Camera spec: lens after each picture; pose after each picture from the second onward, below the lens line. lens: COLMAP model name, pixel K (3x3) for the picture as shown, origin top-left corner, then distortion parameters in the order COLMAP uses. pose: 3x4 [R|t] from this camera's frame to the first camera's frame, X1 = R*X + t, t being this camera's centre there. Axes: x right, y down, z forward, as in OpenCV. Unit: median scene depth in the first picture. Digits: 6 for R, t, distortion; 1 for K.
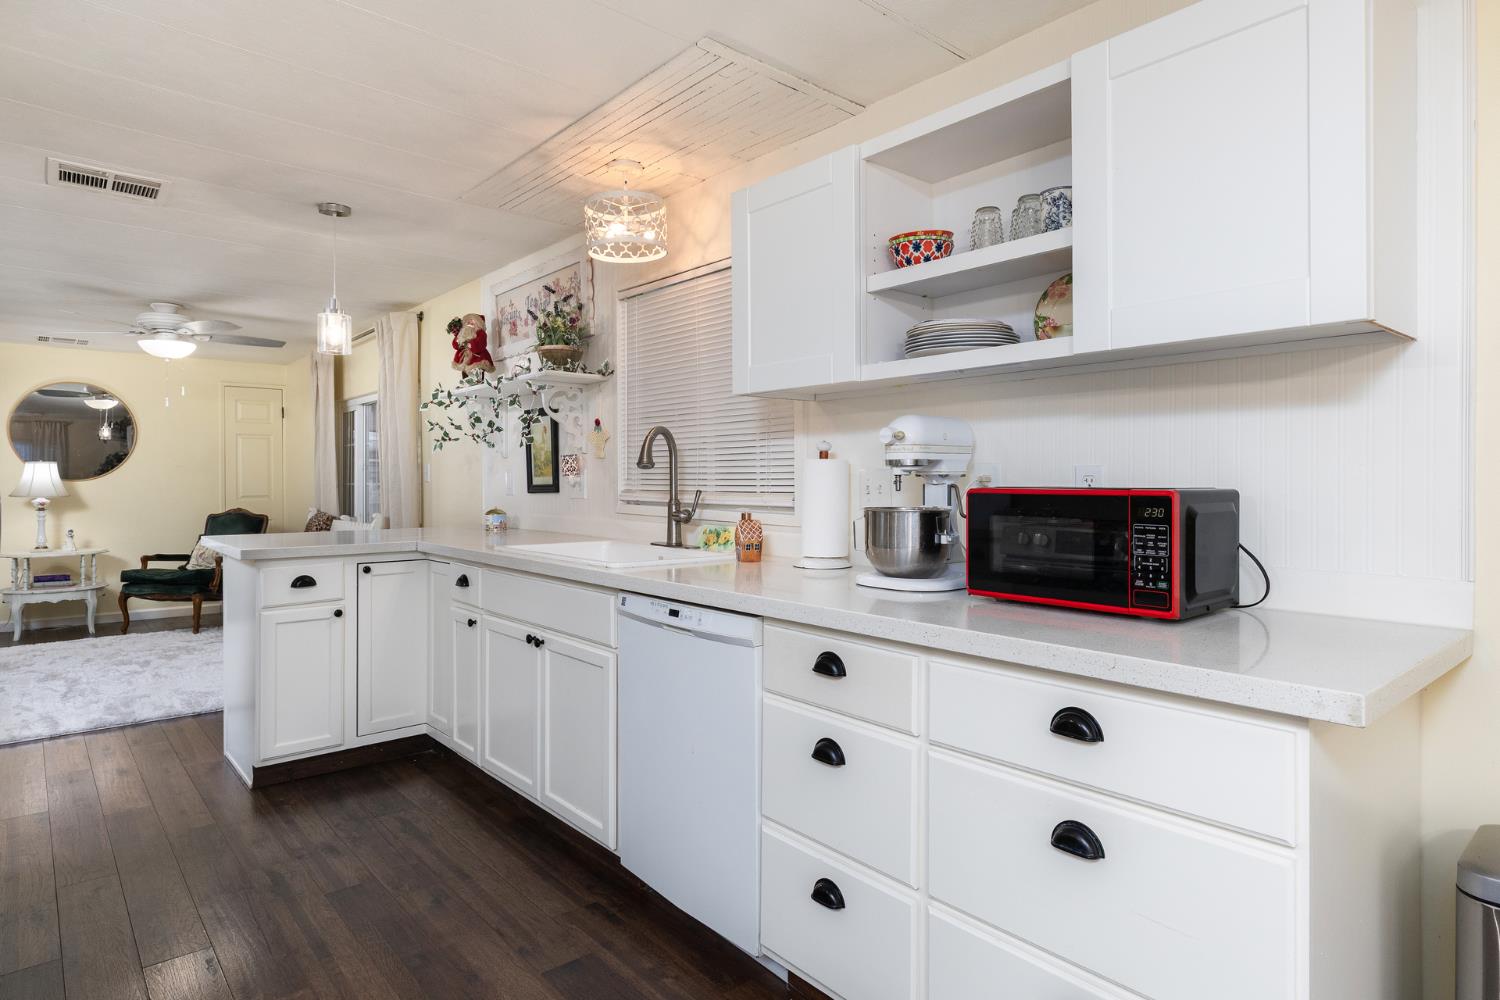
lens RADIAL K [[833.4, 0, 782.5], [0, 833.4, 474.1], [0, 0, 1]] dist [0.002741, 0.000593]
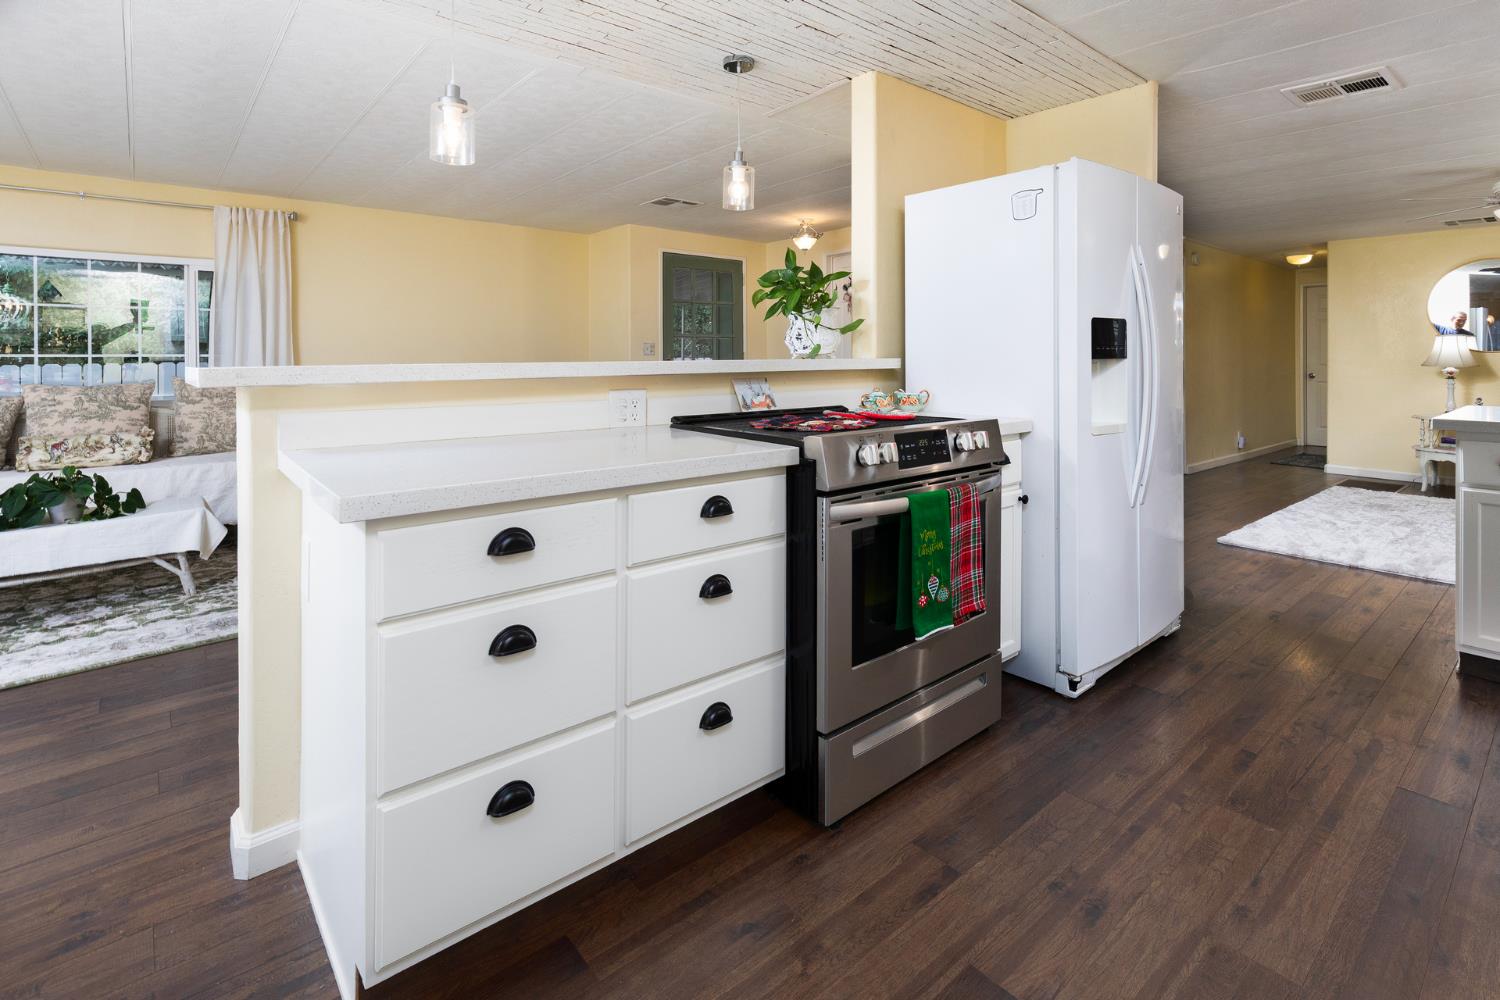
lens RADIAL K [[725.2, 0, 753.8], [0, 725.2, 356.2], [0, 0, 1]] dist [0.001272, 0.000032]
pose [[-0.029739, 0.003142, -0.999553, 0.197994], [0.005955, 0.999978, 0.002966, 0.010727], [0.999540, -0.005865, -0.029757, 0.212926]]
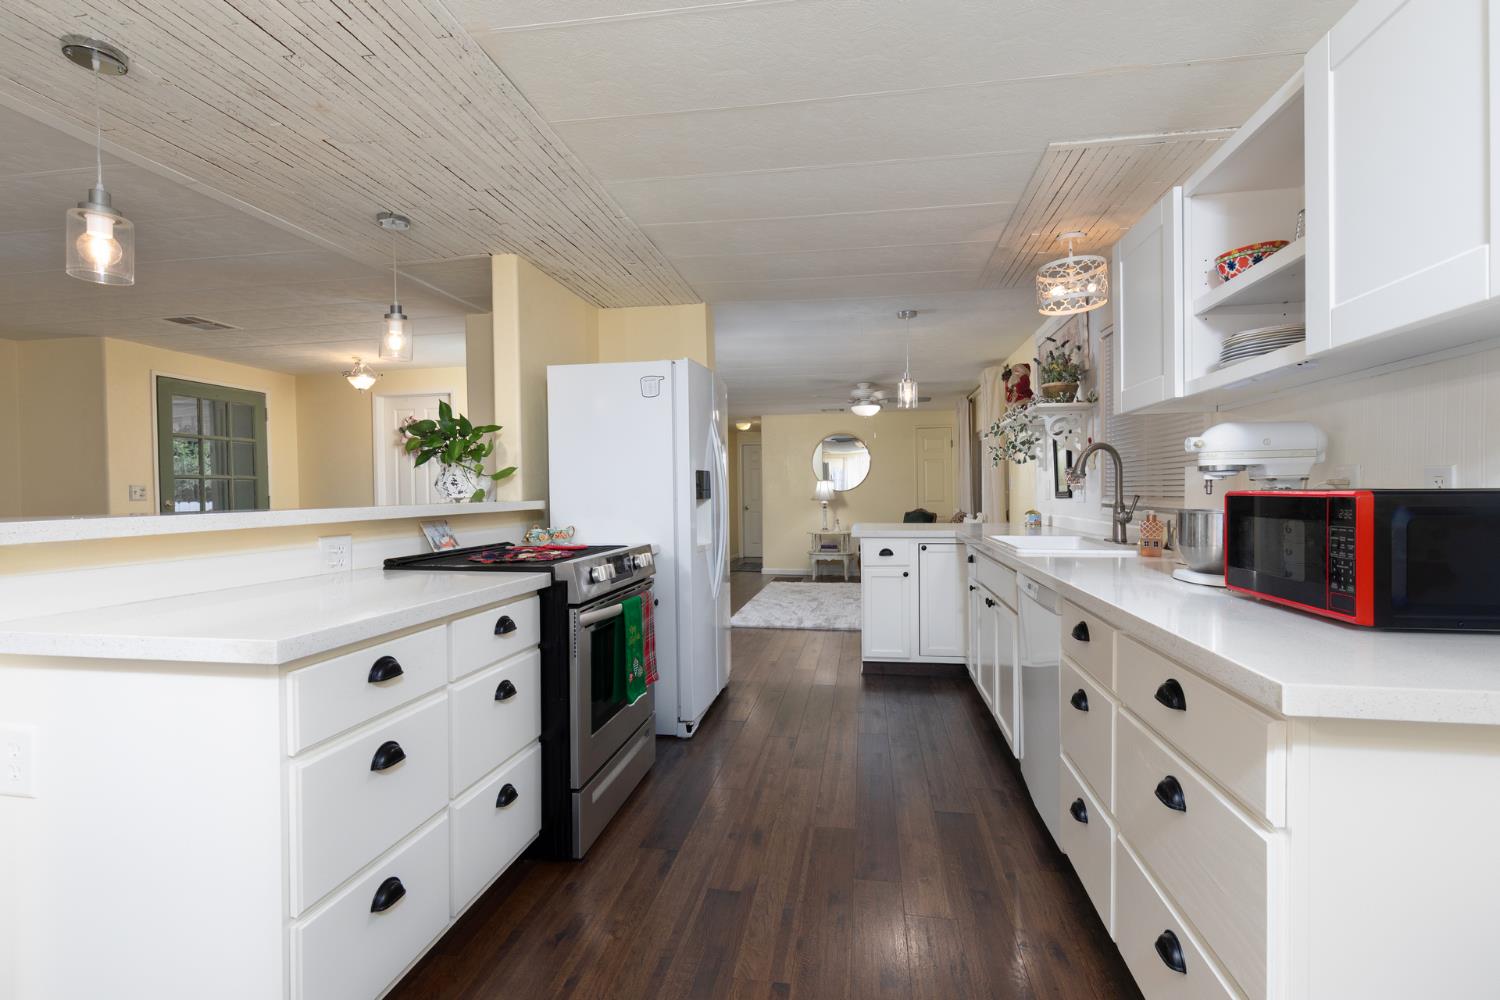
lens RADIAL K [[680.4, 0, 761.6], [0, 680.4, 495.7], [0, 0, 1]] dist [0.000415, 0.000061]
pose [[0.630574, 0.000044, -0.776129, 0.280557], [0.012241, 0.999875, 0.010003, 0.003701], [0.776033, -0.015808, 0.630495, -0.012778]]
